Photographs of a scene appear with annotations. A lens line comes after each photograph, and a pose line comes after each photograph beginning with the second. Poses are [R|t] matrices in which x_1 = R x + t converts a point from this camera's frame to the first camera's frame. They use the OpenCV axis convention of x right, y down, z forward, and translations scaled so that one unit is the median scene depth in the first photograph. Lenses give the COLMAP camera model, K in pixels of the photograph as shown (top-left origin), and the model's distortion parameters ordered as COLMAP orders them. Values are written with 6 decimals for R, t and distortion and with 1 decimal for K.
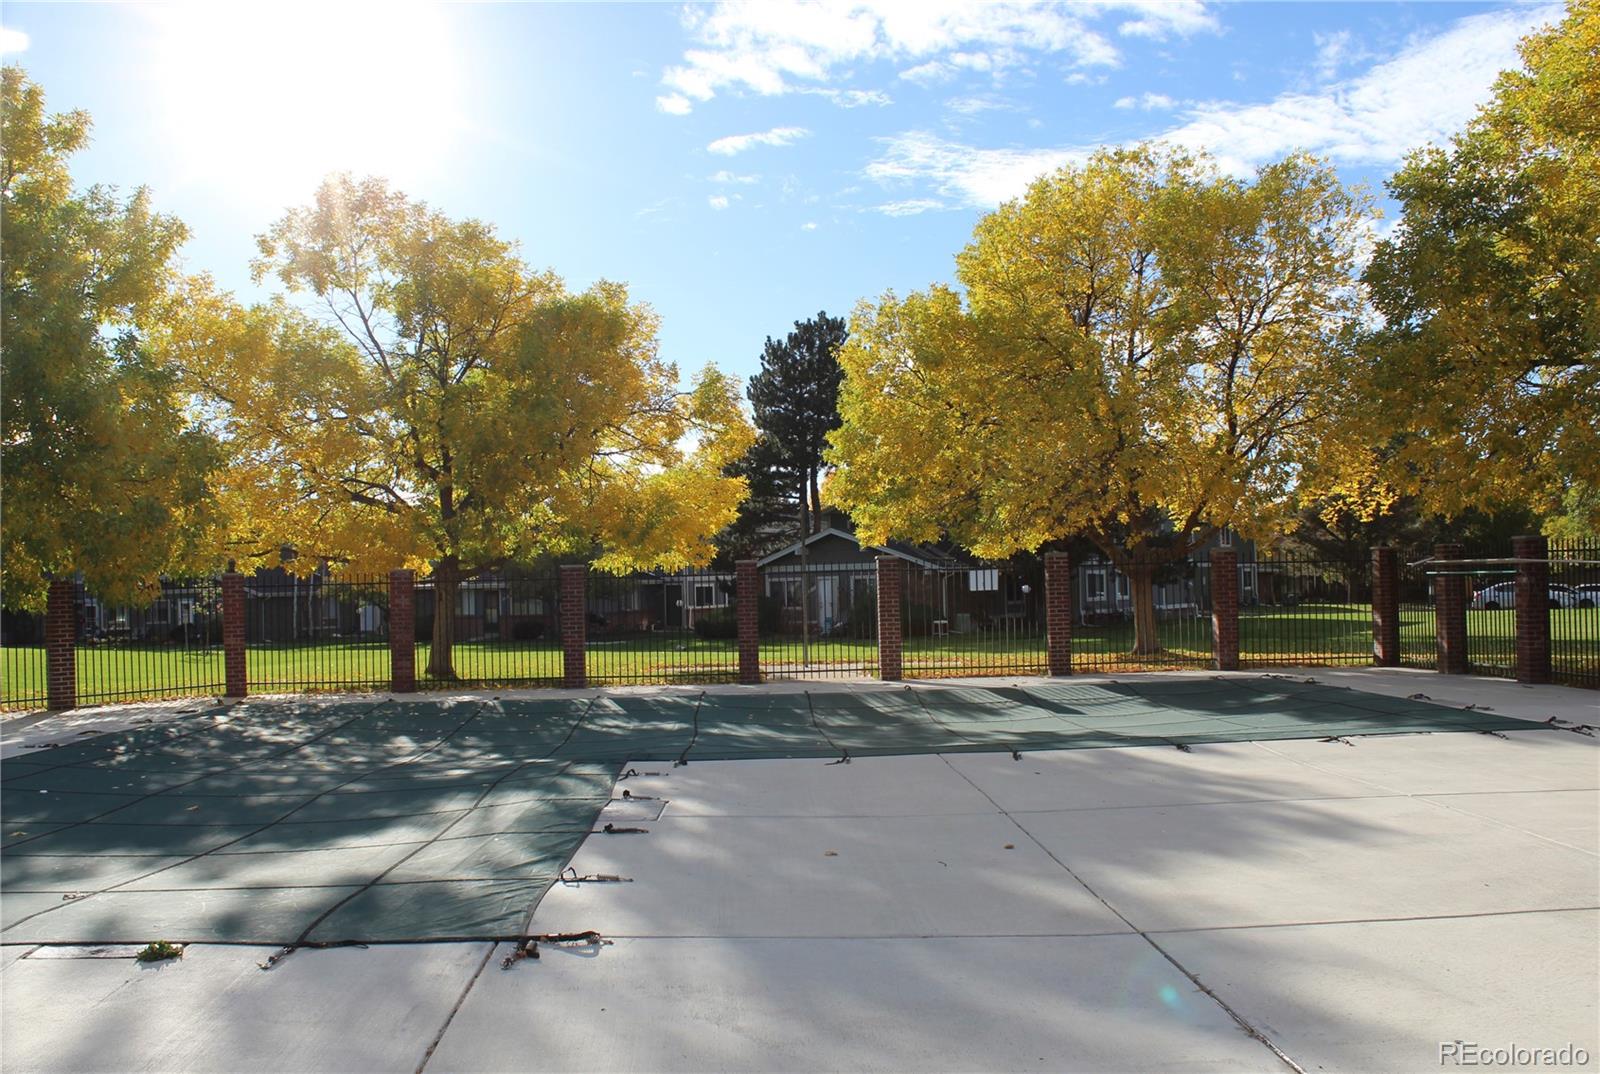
lens RADIAL K [[1093.1, 0, 800.0], [0, 1093.1, 537.0], [0, 0, 1]] dist [-0.086087, 0.034764]
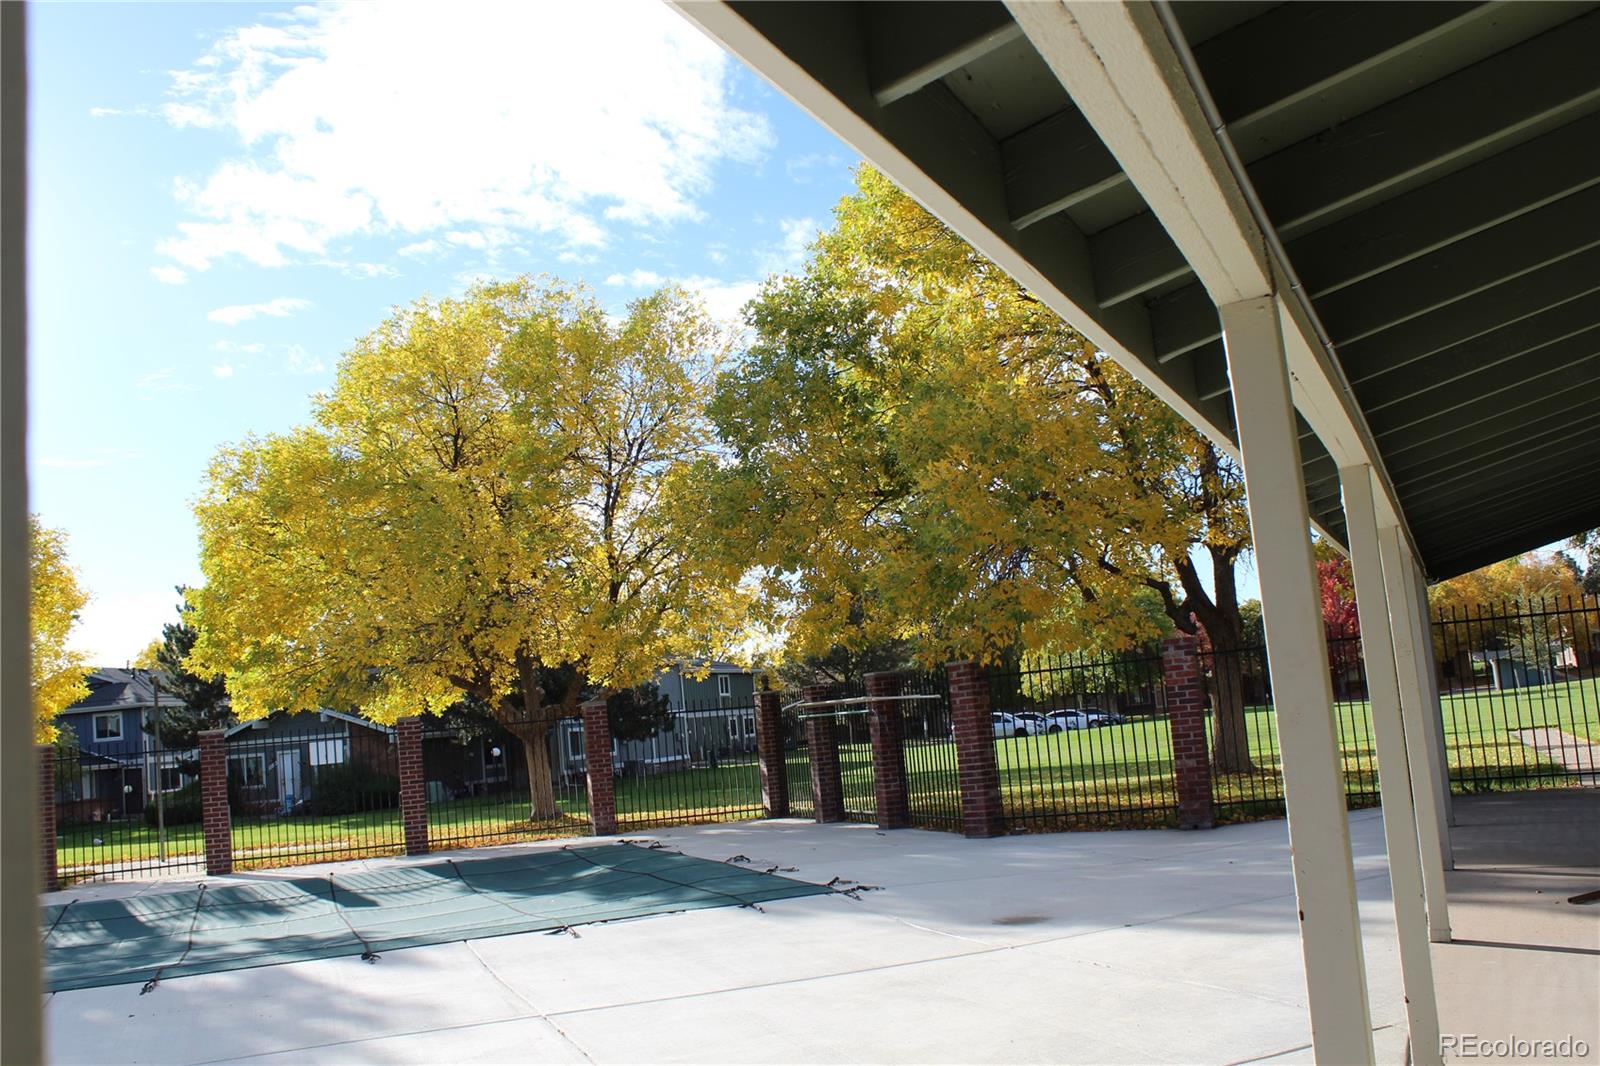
lens RADIAL K [[943.8, 0, 800.0], [0, 943.8, 533.0], [0, 0, 1]] dist [-0.070082, 0.033307]
pose [[0.974687, -0.020803, 0.222603, 0.277302], [0.057637, 0.985387, -0.160281, 0.004550], [-0.216016, 0.169054, 0.961643, 0.106389]]
